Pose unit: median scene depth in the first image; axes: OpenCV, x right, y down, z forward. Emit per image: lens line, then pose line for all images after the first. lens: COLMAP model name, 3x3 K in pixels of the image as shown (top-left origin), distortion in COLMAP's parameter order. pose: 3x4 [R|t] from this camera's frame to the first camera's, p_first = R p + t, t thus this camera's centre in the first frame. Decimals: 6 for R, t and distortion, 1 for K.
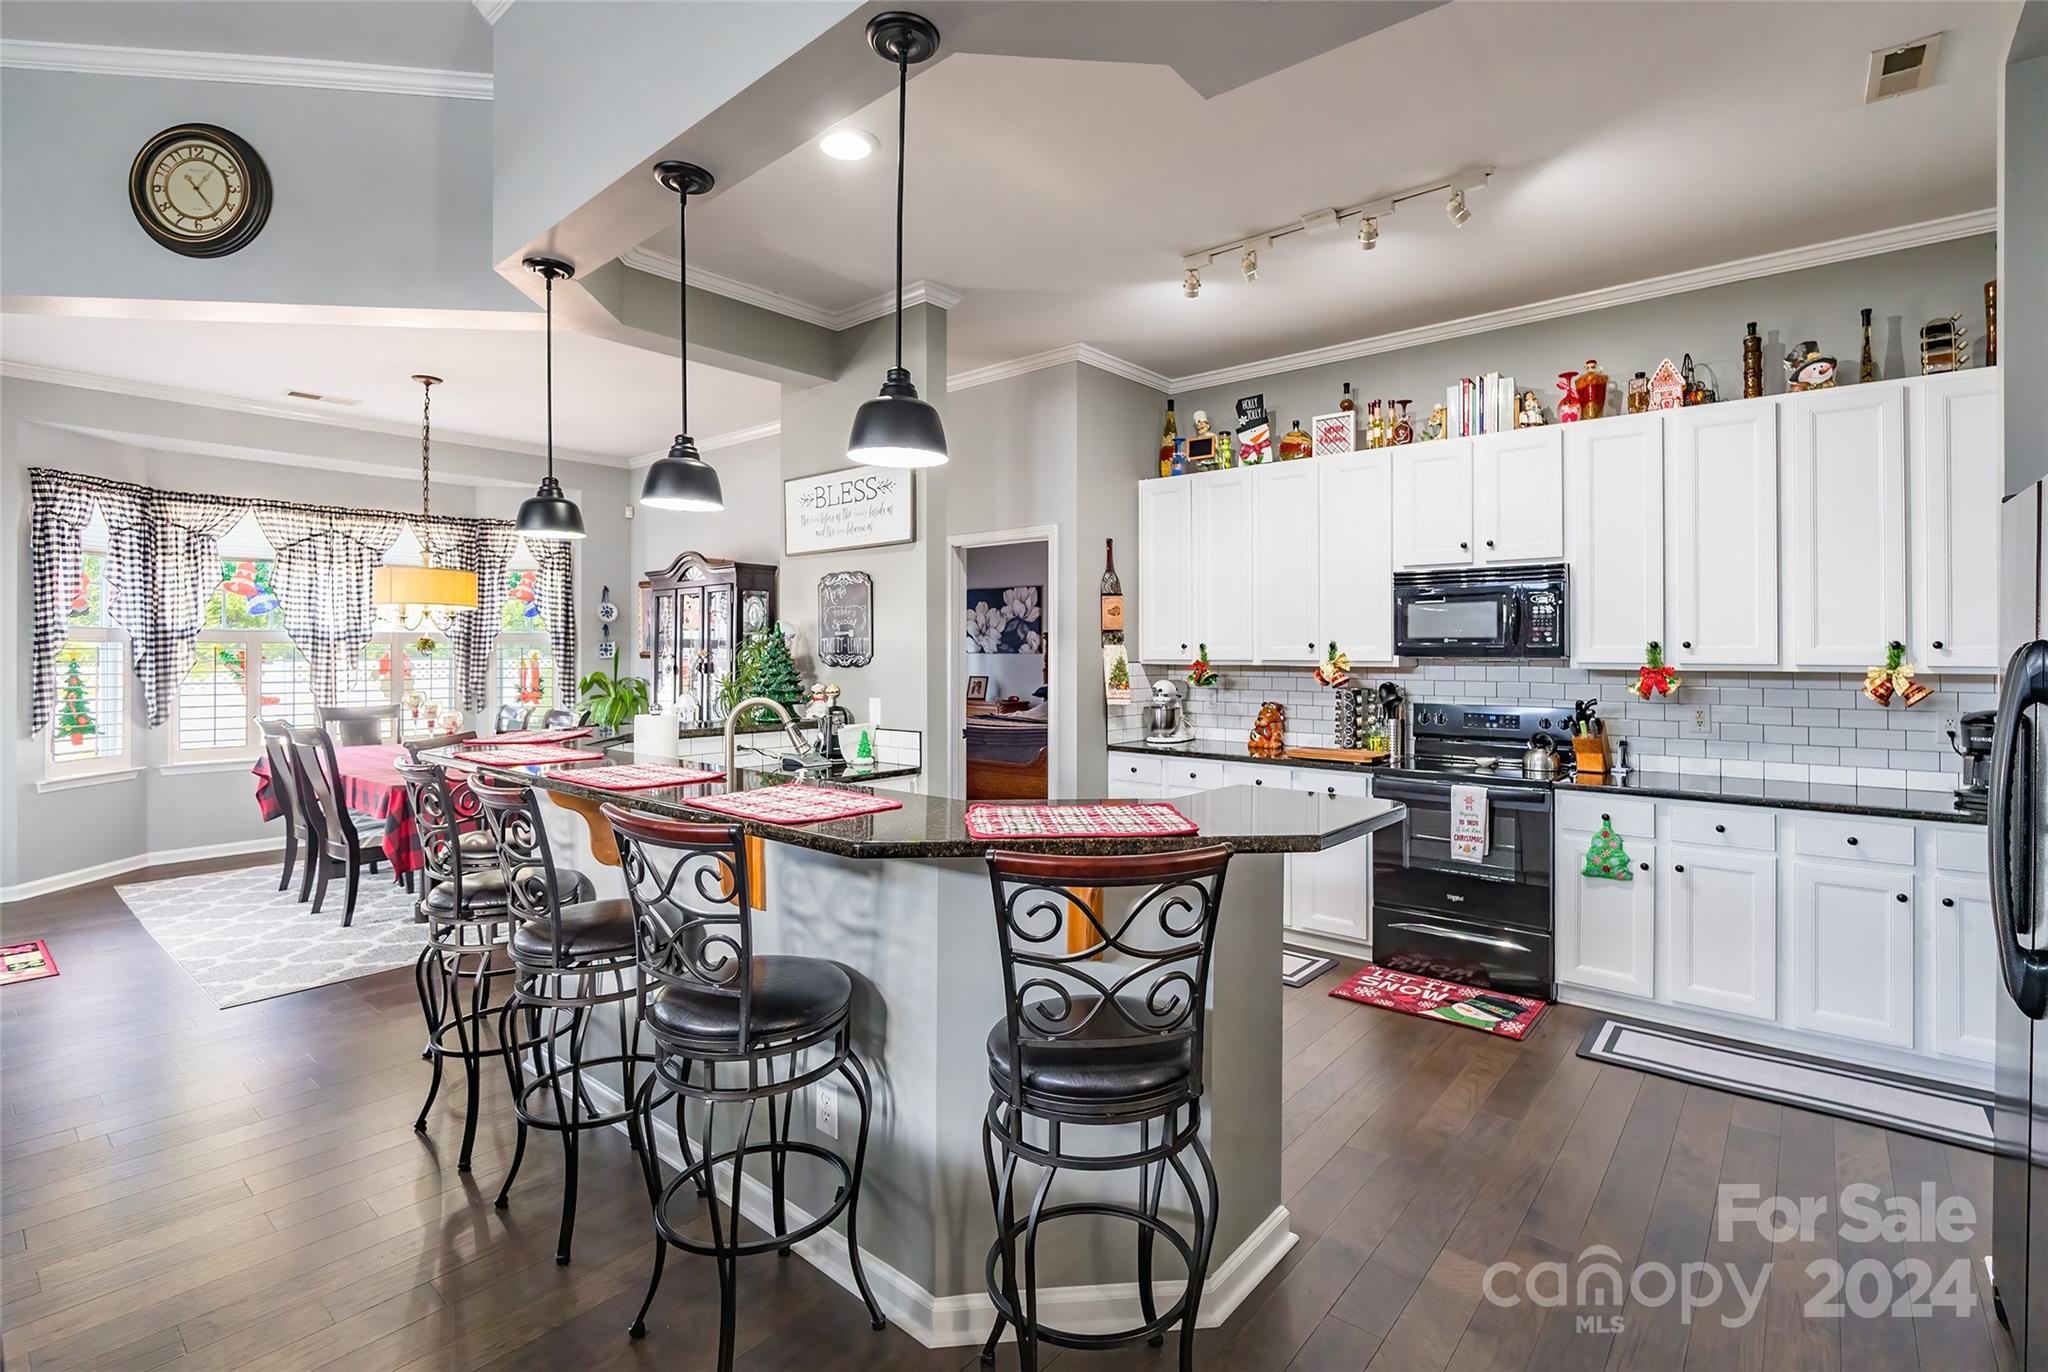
lens RADIAL K [[965.2, 0, 1053.0], [0, 965.2, 648.4], [0, 0, 1]] dist [-0.013985, 0.001728]
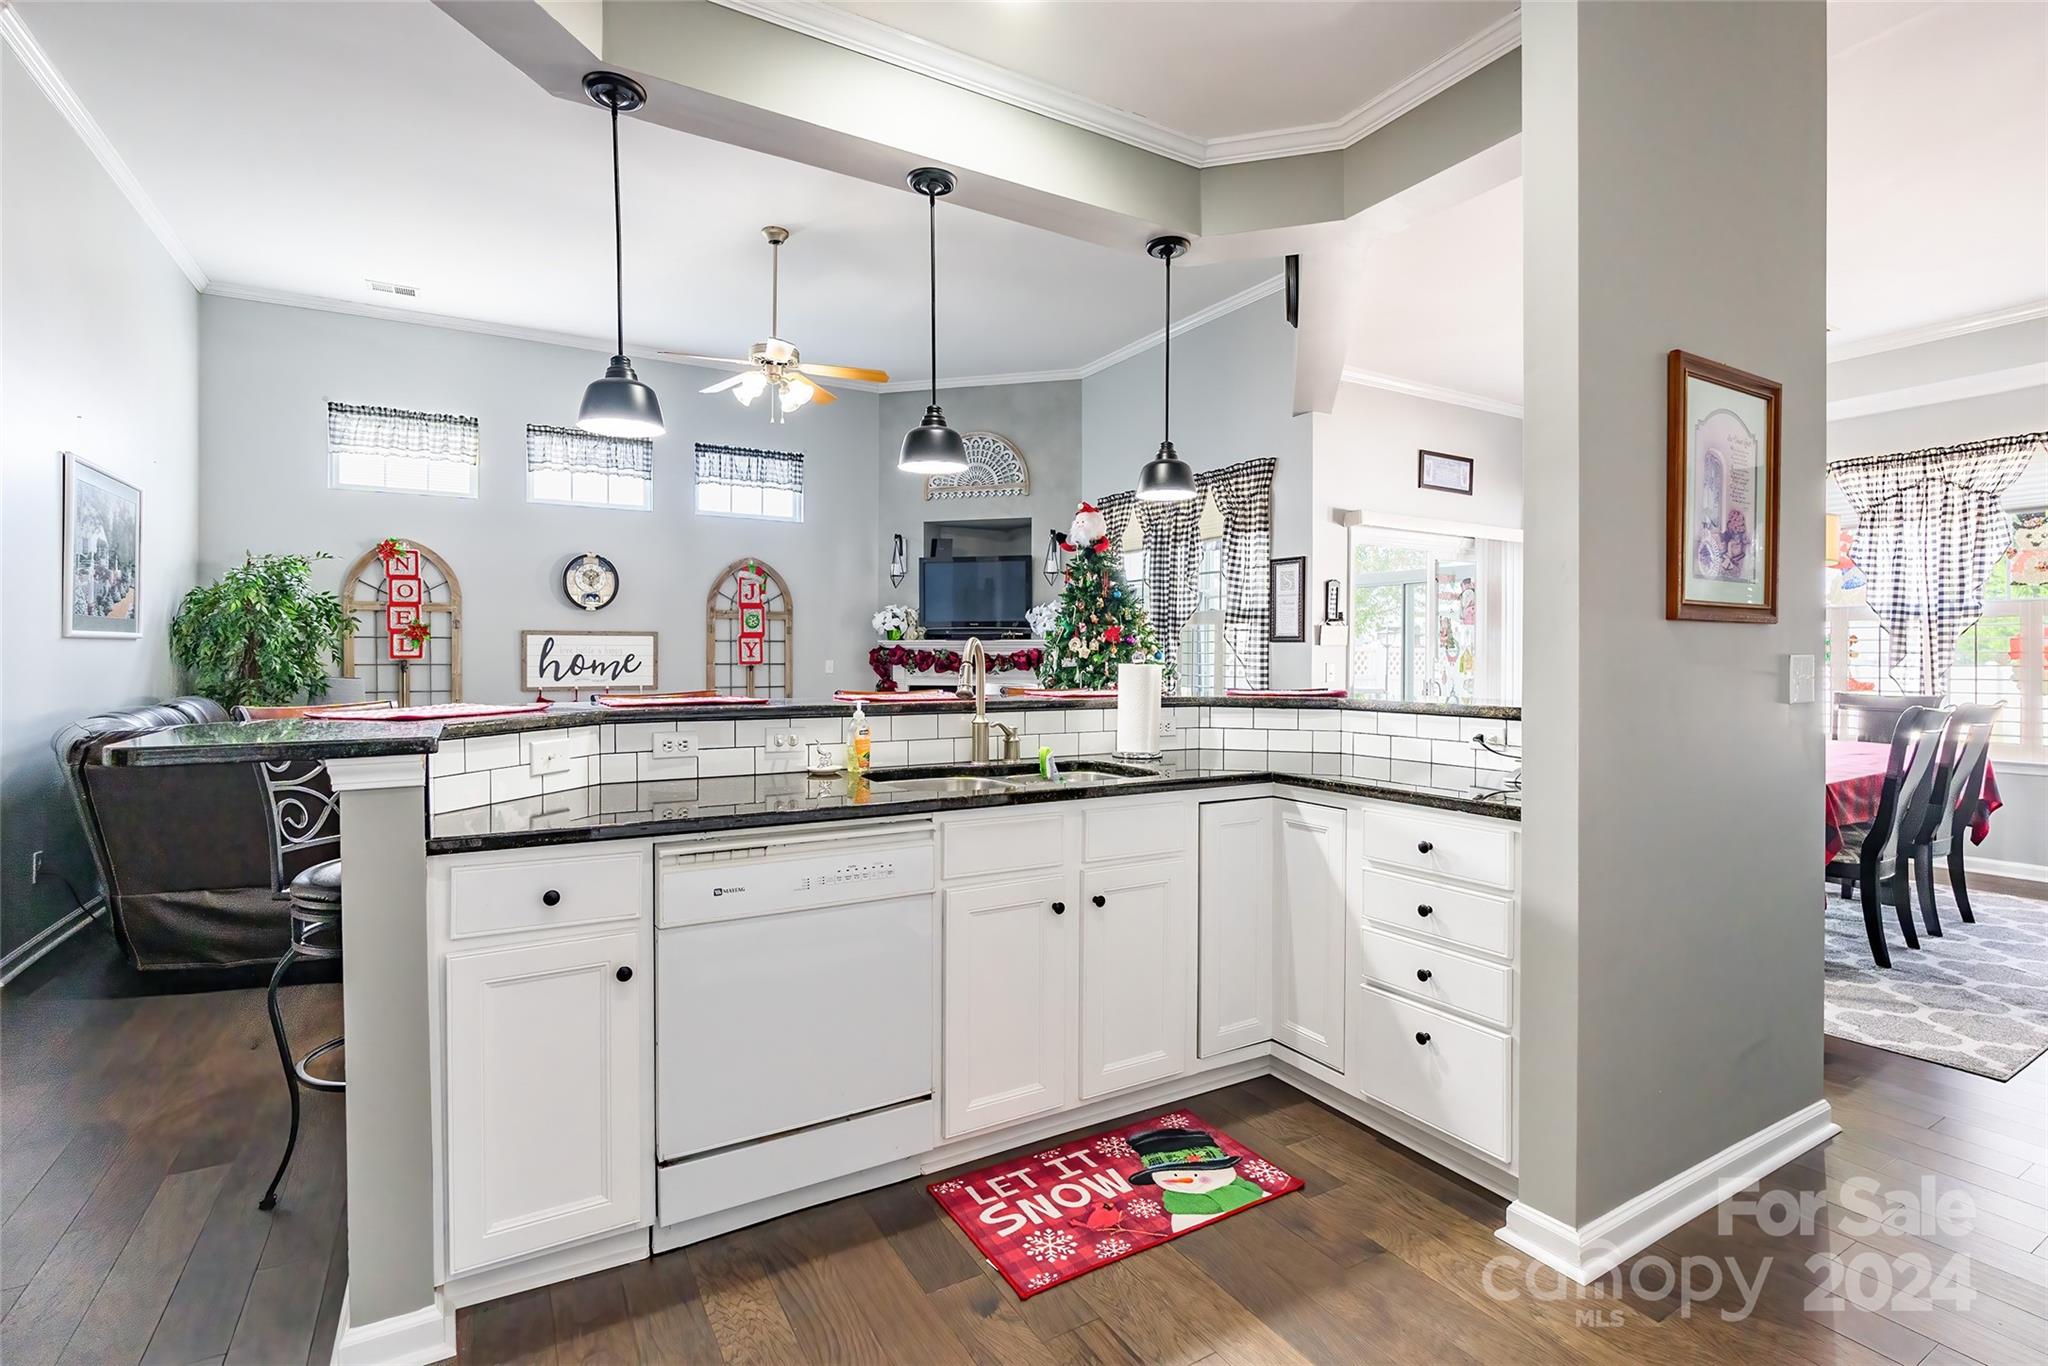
lens RADIAL K [[965.2, 0, 1060.3], [0, 965.2, 654.7], [0, 0, 1]] dist [-0.013985, 0.001728]
pose [[-0.310057, -0.002870, -0.950714, 0.296964], [-0.000985, 0.999996, -0.002698, 0.034836], [0.950718, 0.000100, -0.310058, 0.693262]]
